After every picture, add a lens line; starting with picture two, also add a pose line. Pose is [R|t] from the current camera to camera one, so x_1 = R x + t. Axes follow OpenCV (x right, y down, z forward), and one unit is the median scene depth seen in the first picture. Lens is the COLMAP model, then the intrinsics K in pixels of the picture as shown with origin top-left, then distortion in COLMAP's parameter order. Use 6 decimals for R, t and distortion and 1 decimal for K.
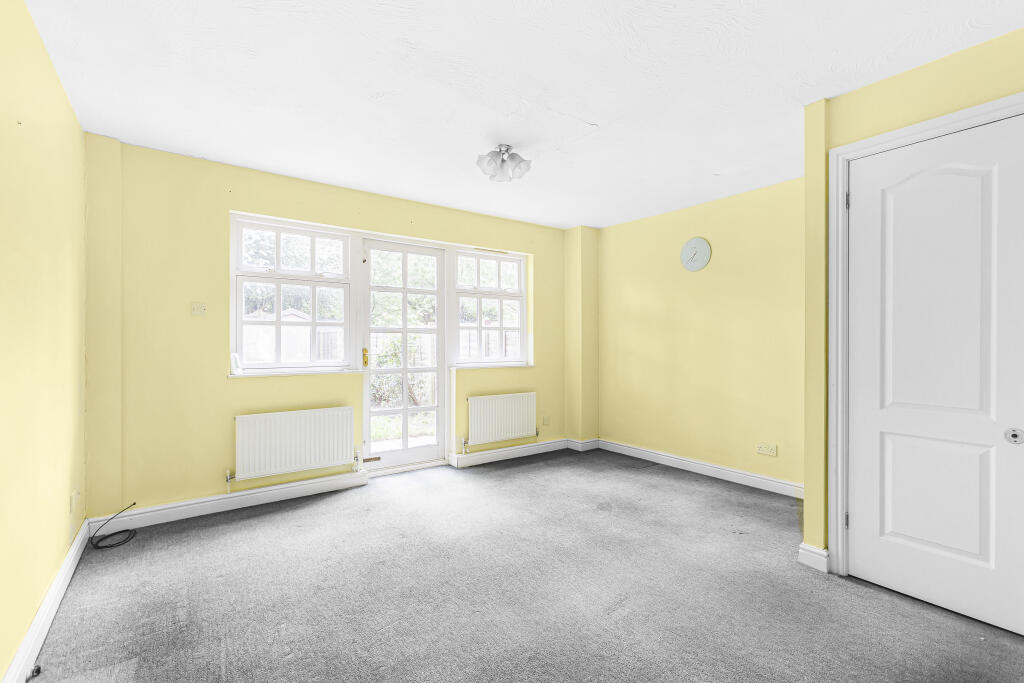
lens RADIAL K [[461.3, 0, 512.0], [0, 461.3, 341.5], [0, 0, 1]] dist [0.000479, 0.000499]
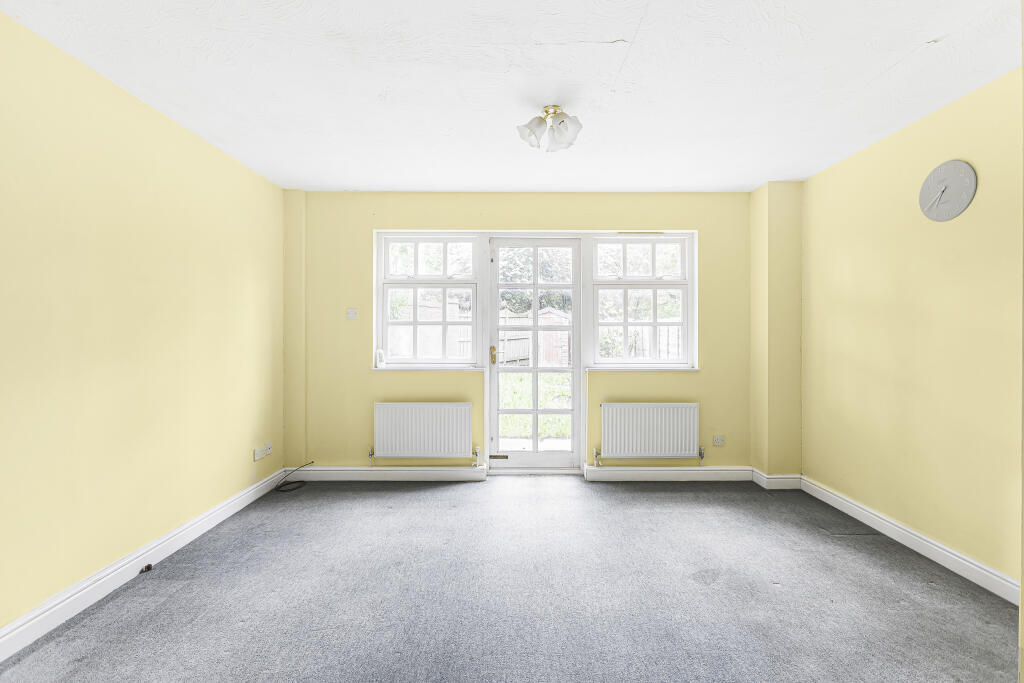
lens RADIAL K [[449.2, 0, 512.1], [0, 449.2, 337.9], [0, 0, 1]] dist [-0.025415, 0.020542]
pose [[0.805554, -0.000900, -0.592522, 0.287692], [0.001016, 0.999999, -0.000137, -0.003421], [0.592522, -0.000491, 0.805554, 0.219756]]
